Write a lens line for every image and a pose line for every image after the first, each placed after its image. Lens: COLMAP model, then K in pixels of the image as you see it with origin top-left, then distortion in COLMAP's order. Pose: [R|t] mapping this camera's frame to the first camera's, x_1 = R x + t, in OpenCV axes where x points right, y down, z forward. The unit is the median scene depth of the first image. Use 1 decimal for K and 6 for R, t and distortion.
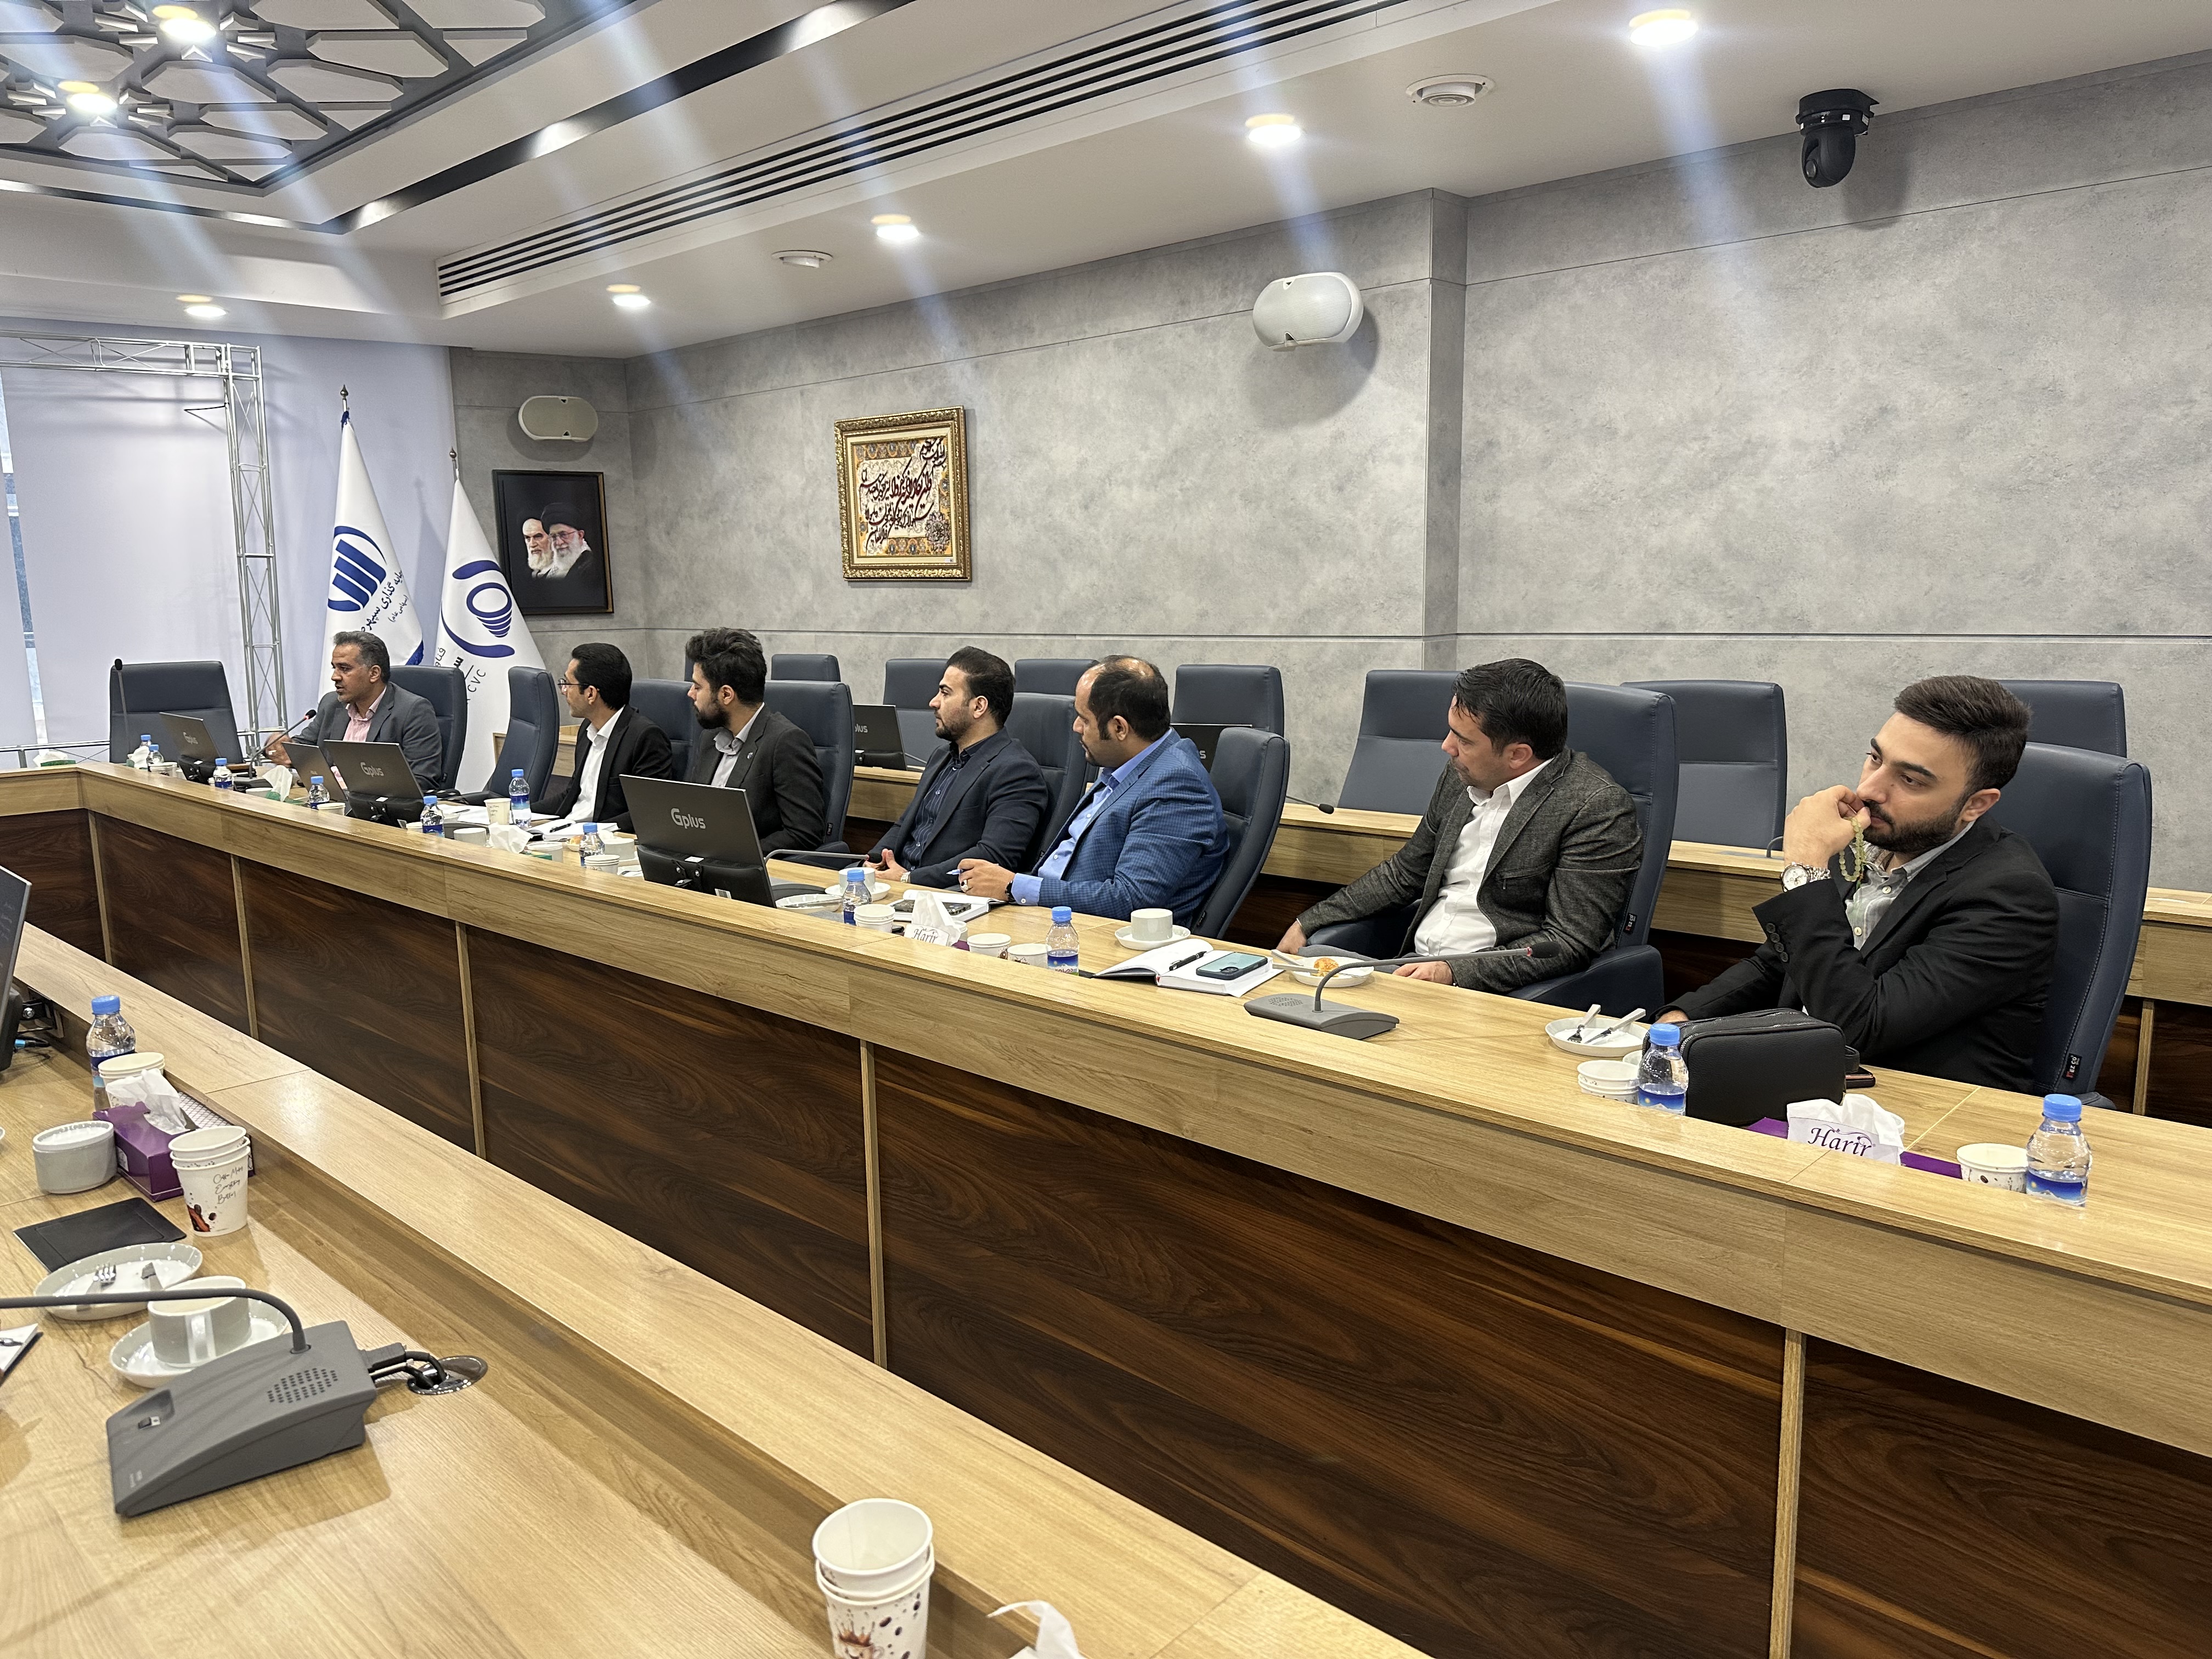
lens RADIAL K [[1618.3, 0, 1144.1], [0, 1618.3, 858.2], [0, 0, 1]] dist [0.021740, -0.029395]
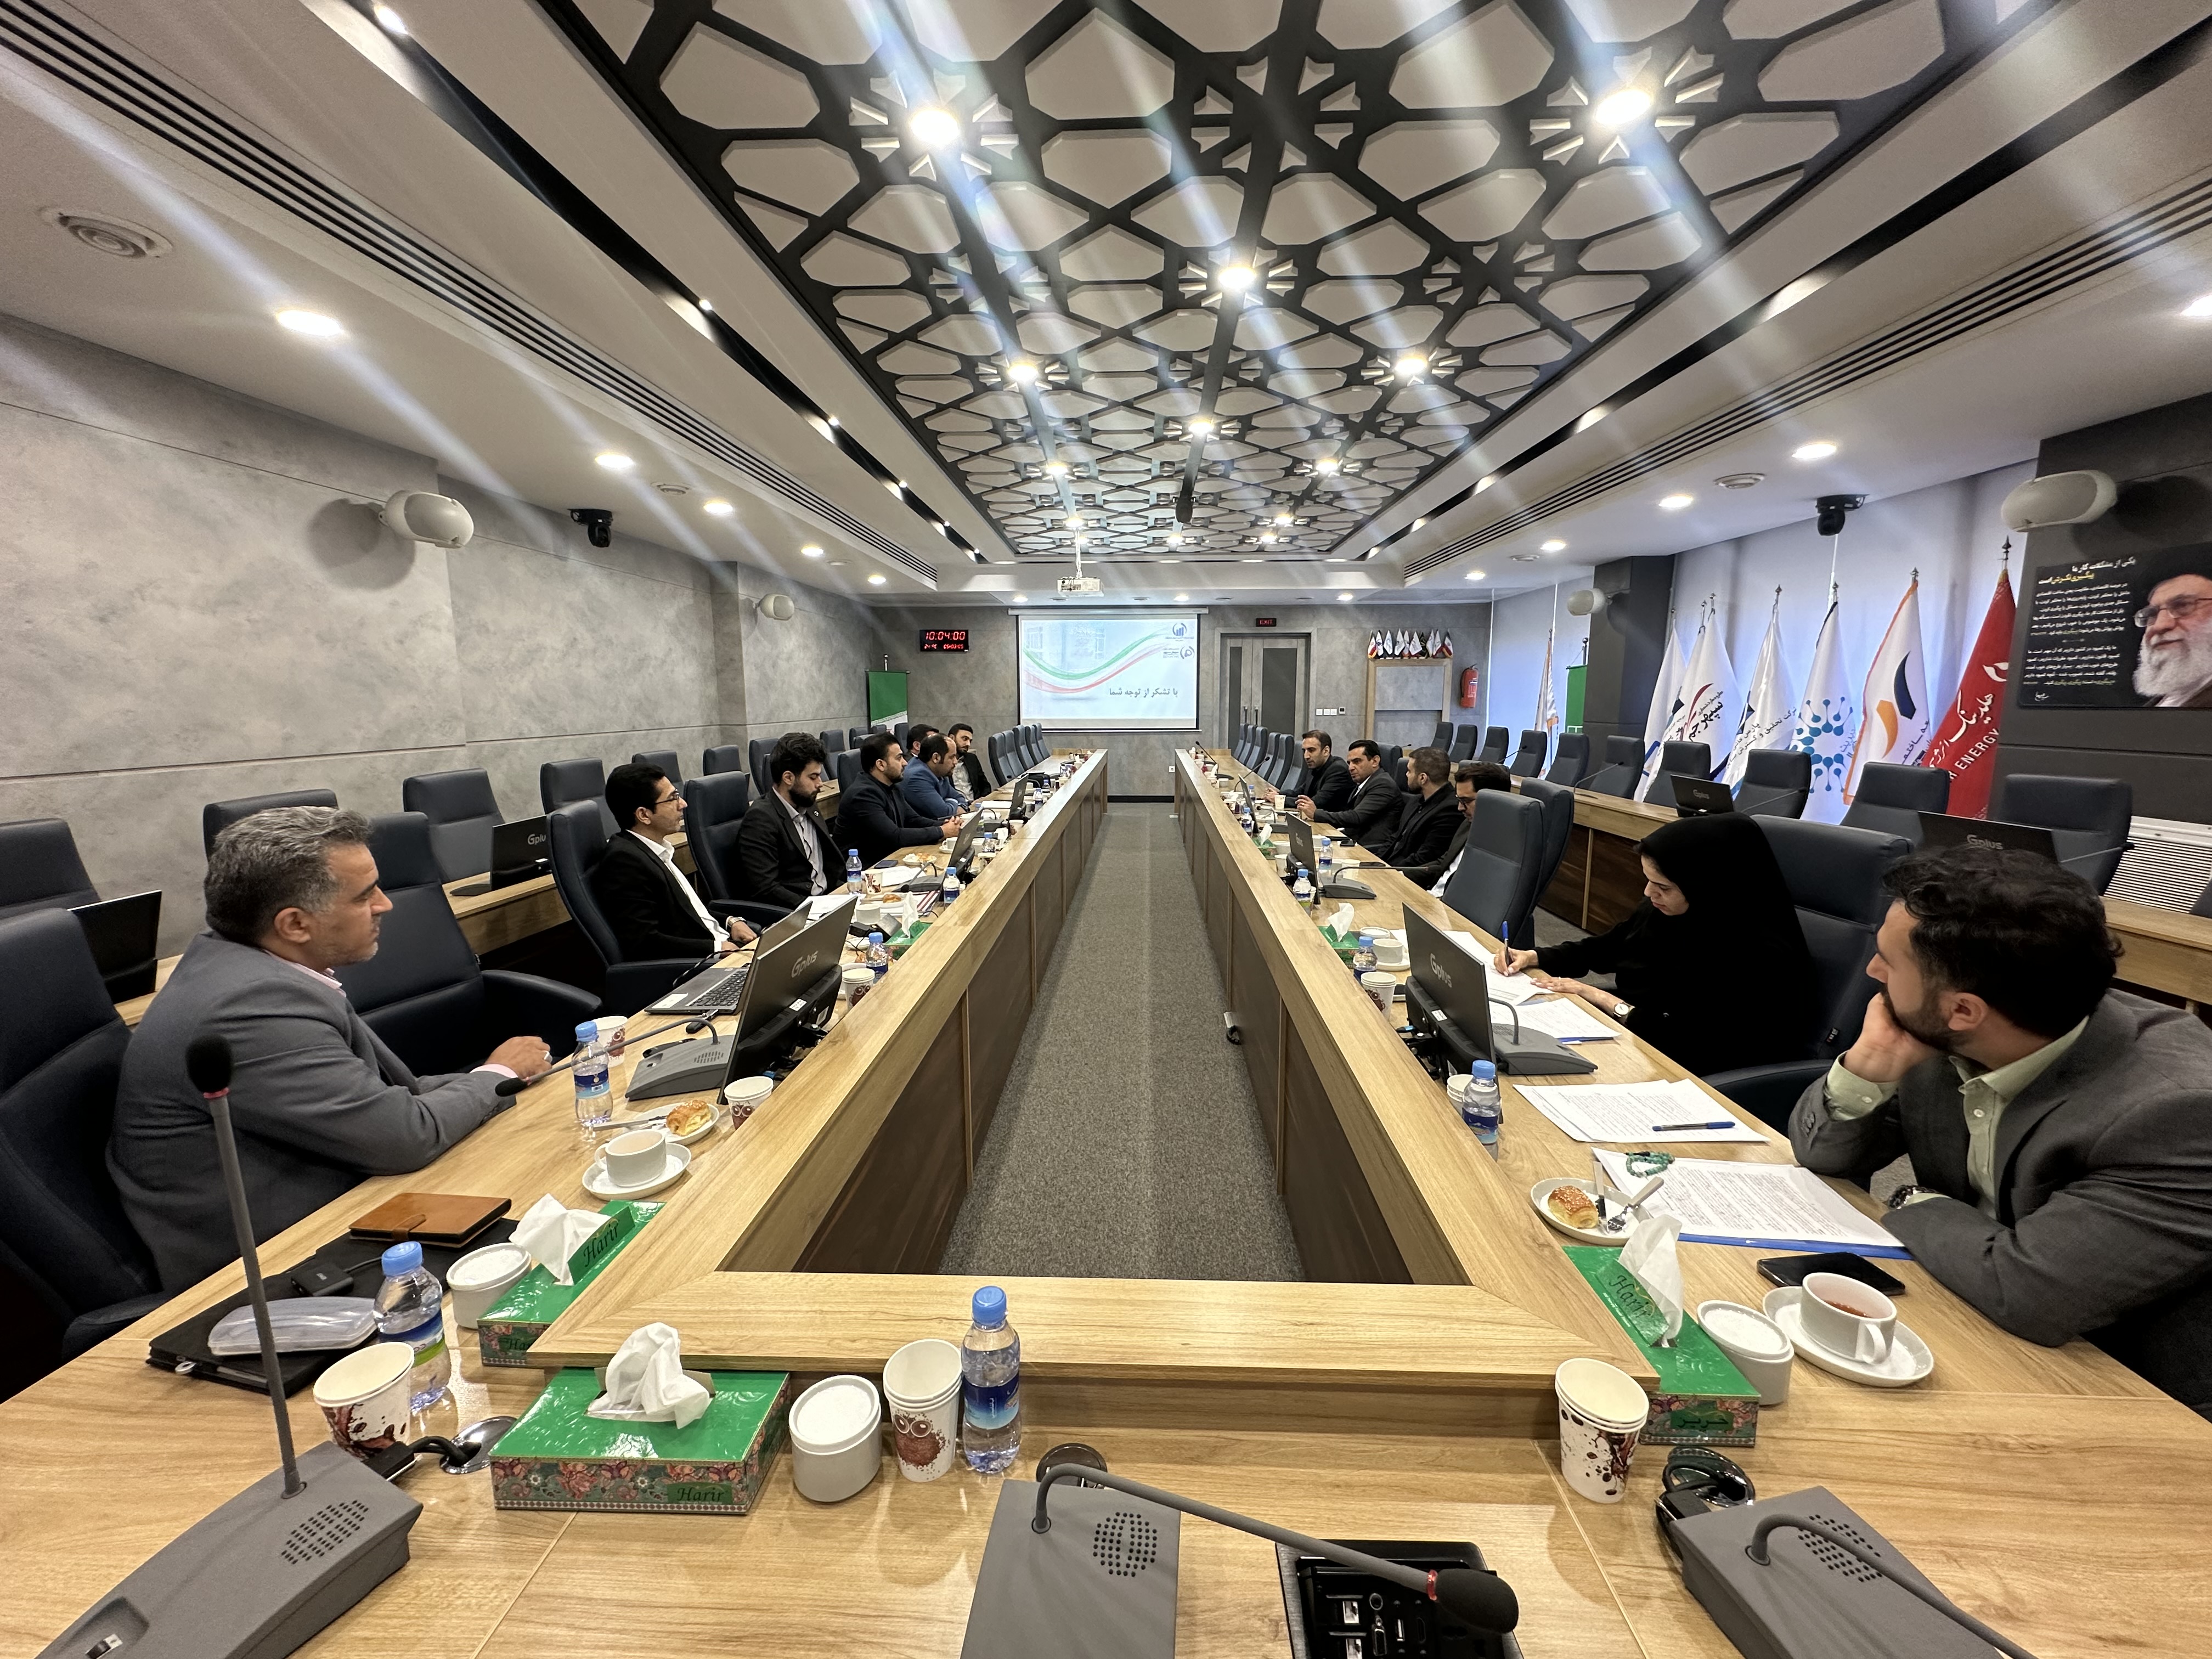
lens RADIAL K [[887.2, 0, 1099.5], [0, 887.2, 830.3], [0, 0, 1]] dist [-0.010238, -0.000068]
pose [[-0.659965, -0.081963, 0.746812, -1.117659], [0.148871, 0.960054, 0.236925, -0.217229], [-0.736399, 0.267541, -0.621400, 1.423204]]
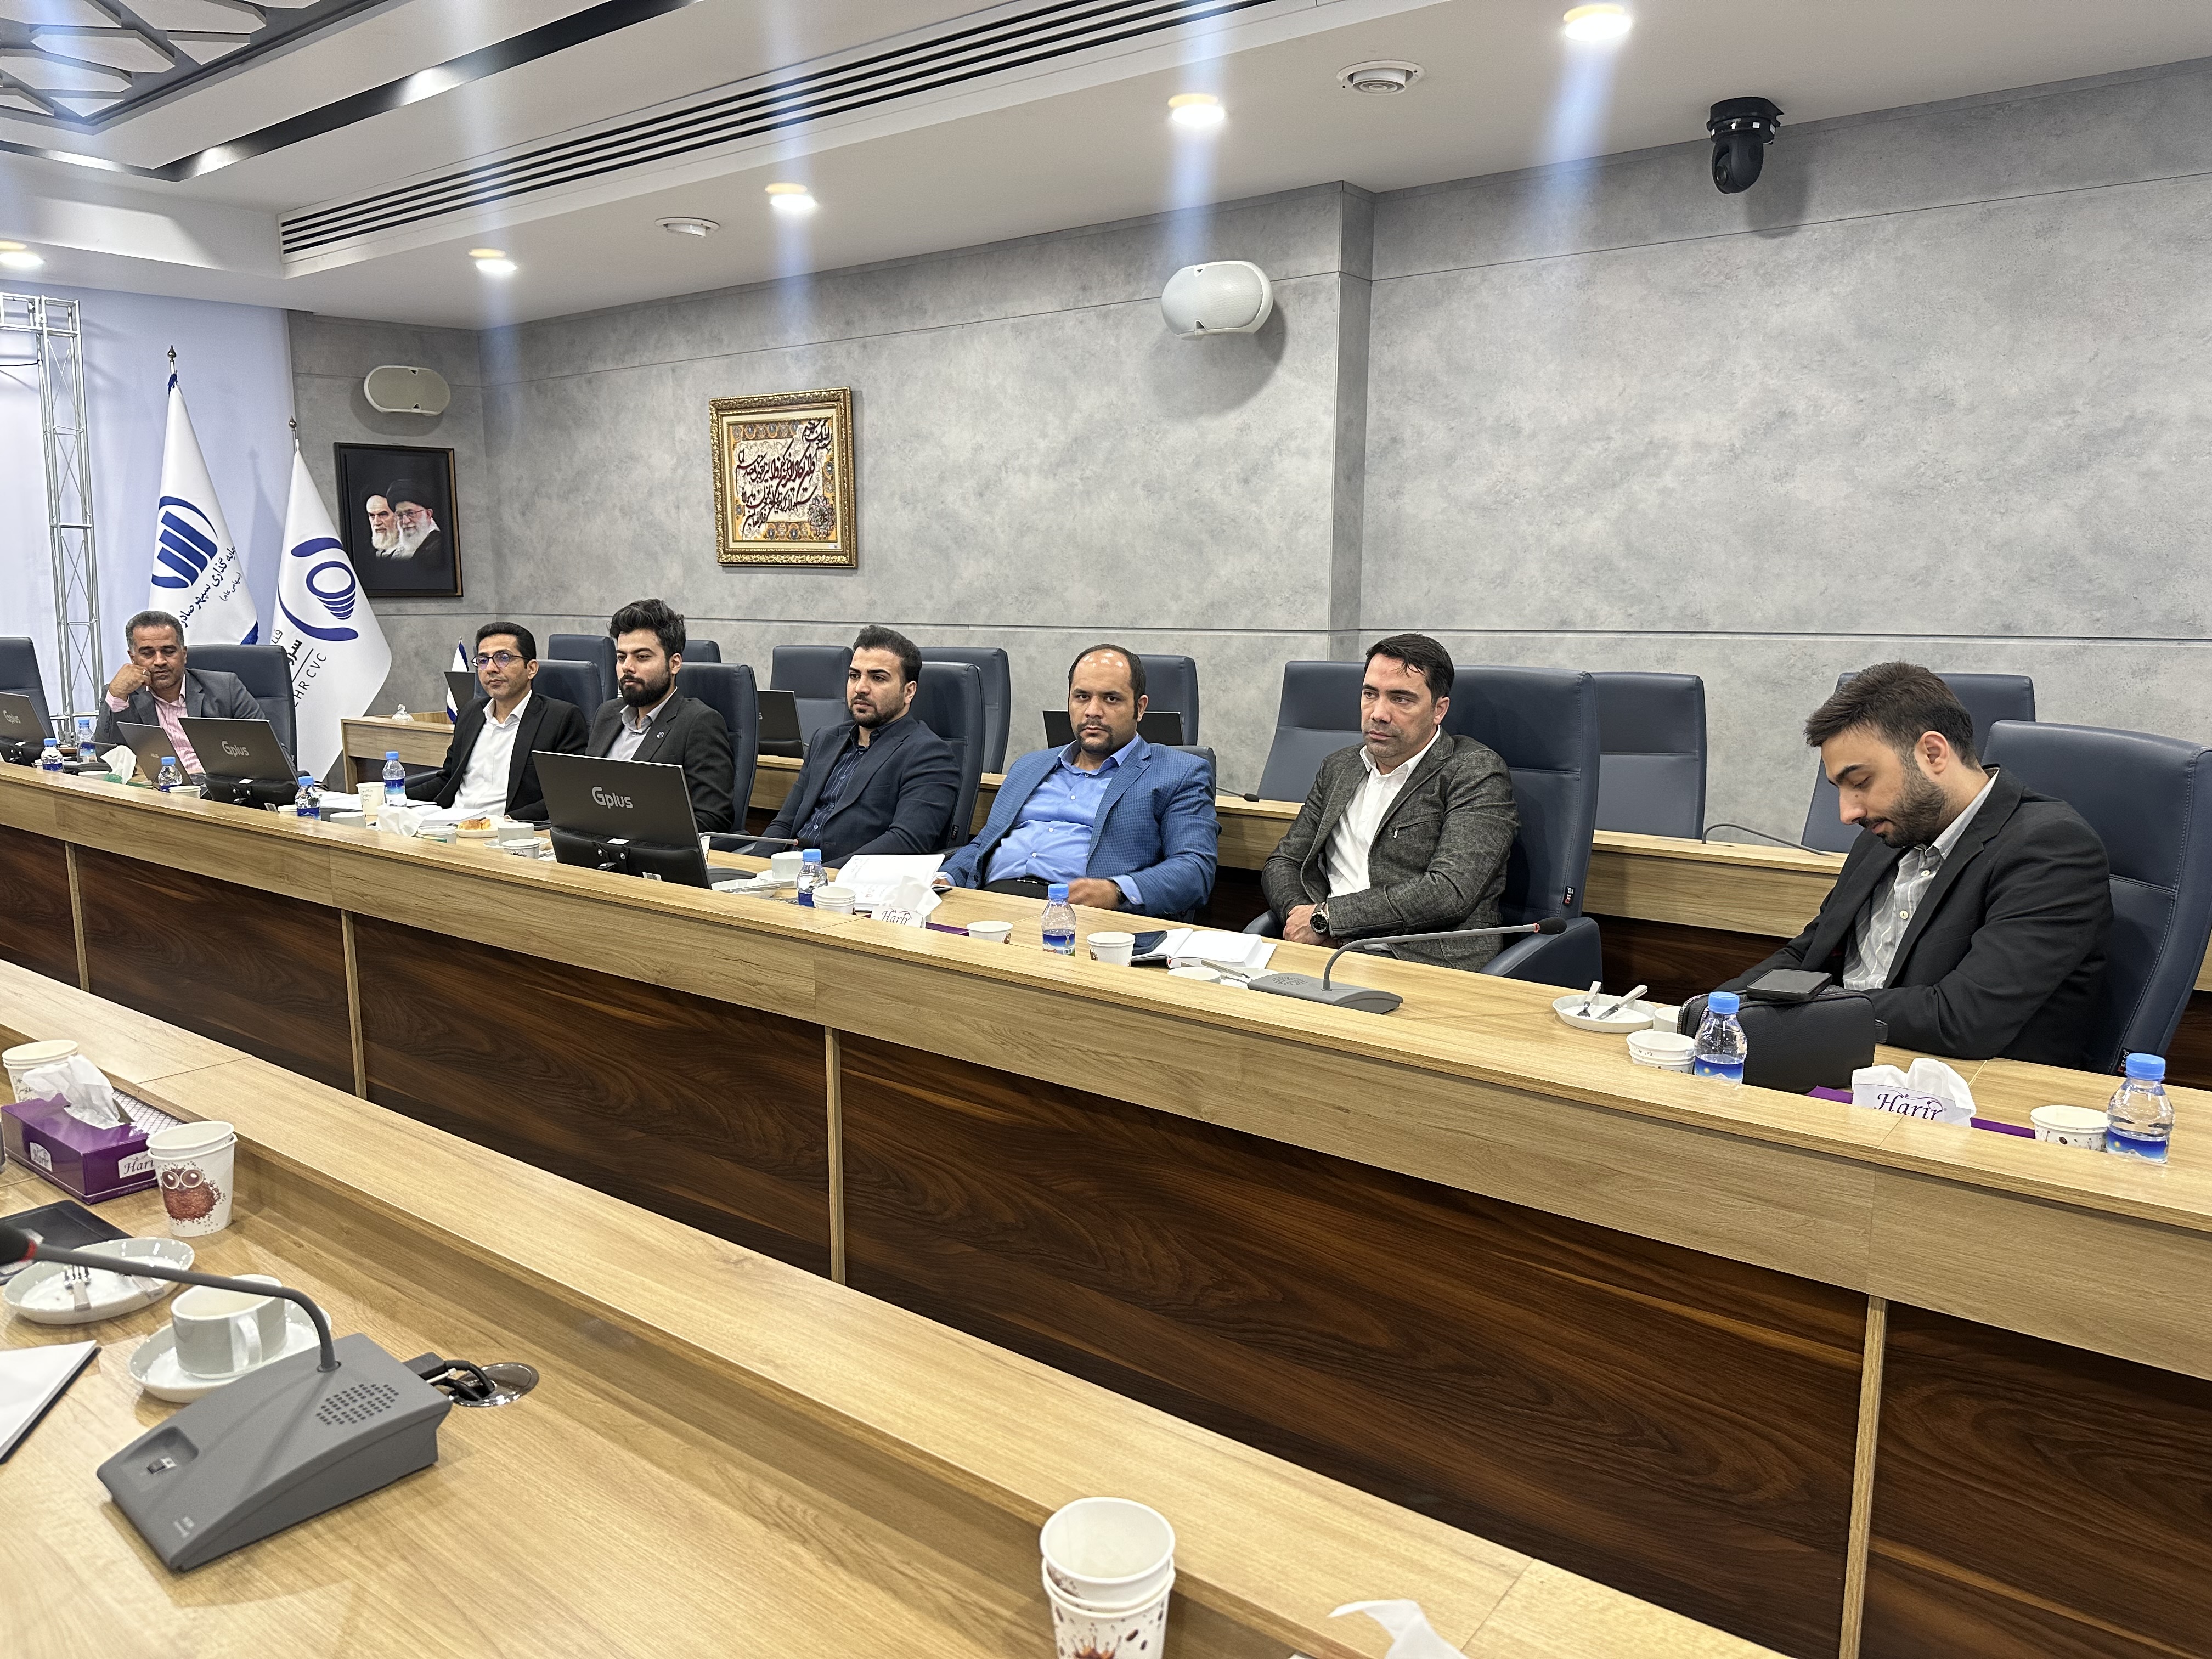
lens RADIAL K [[1618.3, 0, 1162.6], [0, 1618.3, 859.7], [0, 0, 1]] dist [0.021740, -0.029395]
pose [[0.994172, 0.001837, 0.107790, -0.048535], [-0.001534, 0.999995, -0.002901, 0.010133], [-0.107794, 0.002719, 0.994169, 0.023719]]
